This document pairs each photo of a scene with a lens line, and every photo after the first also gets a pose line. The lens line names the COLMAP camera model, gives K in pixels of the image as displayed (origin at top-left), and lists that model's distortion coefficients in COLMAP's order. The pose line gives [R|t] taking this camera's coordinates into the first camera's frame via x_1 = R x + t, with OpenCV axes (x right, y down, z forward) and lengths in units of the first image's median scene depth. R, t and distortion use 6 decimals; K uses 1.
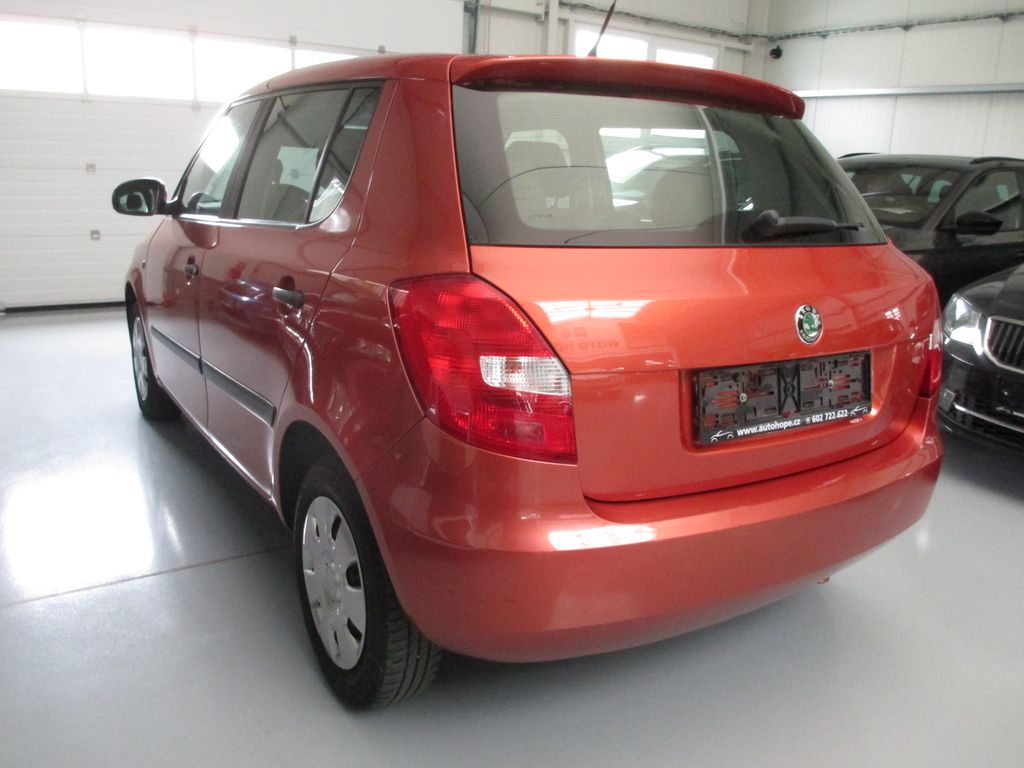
lens RADIAL K [[849.3, 0, 511.6], [0, 849.3, 404.9], [0, 0, 1]] dist [-0.000829, -0.098527]
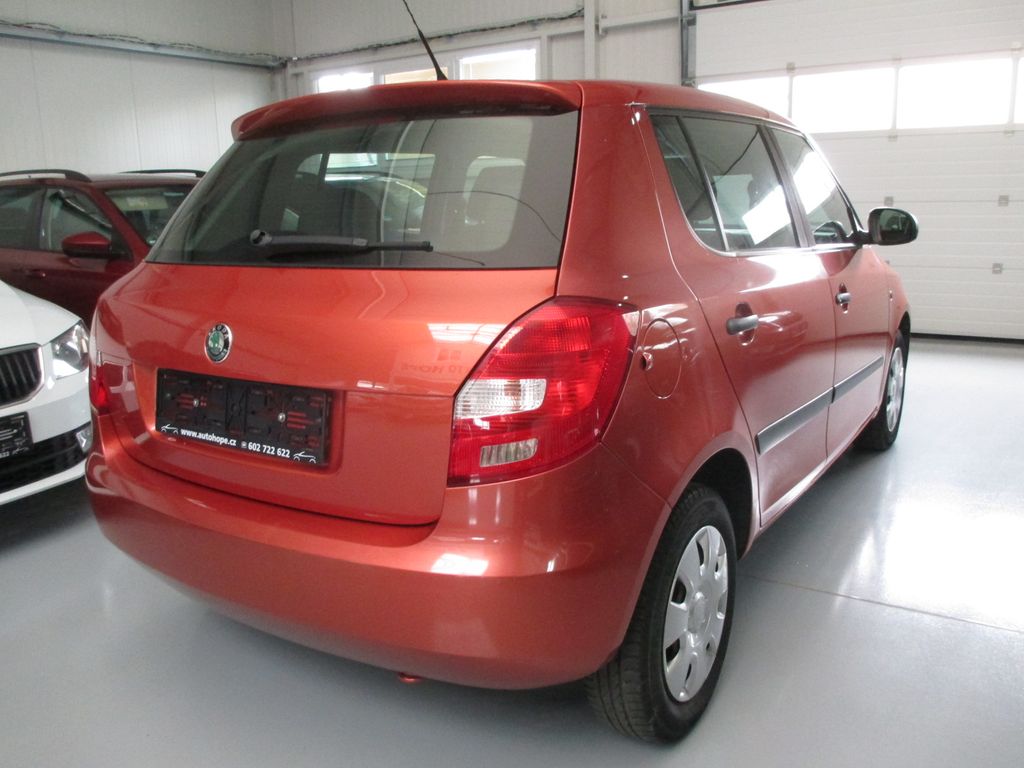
lens RADIAL K [[851.9, 0, 512.0], [0, 851.9, 384.0], [0, 0, 1]] dist [-0.063187, 0.023670]
pose [[0.411870, 0.145459, -0.899558, 1.041361], [-0.201098, 0.977348, 0.065963, -0.136391], [0.888776, 0.153731, 0.431791, 0.662117]]
